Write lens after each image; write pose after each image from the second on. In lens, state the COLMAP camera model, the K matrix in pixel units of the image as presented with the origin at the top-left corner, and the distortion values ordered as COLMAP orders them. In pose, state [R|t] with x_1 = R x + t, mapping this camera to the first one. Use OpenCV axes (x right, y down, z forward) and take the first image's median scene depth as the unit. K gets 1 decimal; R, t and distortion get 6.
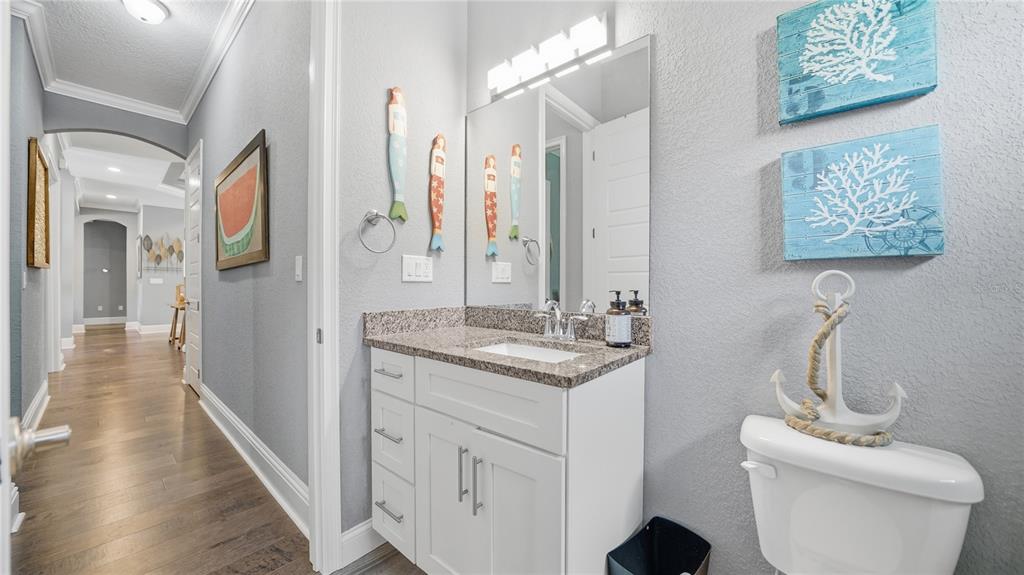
lens RADIAL K [[360.6, 0, 515.1], [0, 360.6, 286.7], [0, 0, 1]] dist [-0.019887, -0.000094]
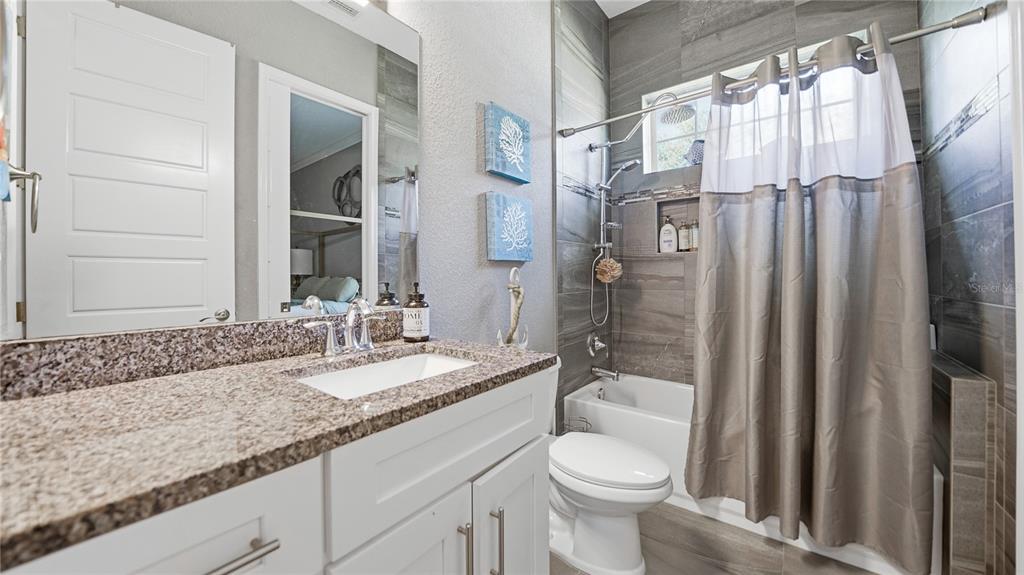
lens RADIAL K [[360.6, 0, 514.9], [0, 360.6, 277.0], [0, 0, 1]] dist [-0.019887, -0.000094]
pose [[-0.028289, -0.010936, 0.999540, -0.805775], [0.003831, 0.999932, 0.011048, -0.015841], [-0.999592, 0.004142, -0.028245, 0.913216]]
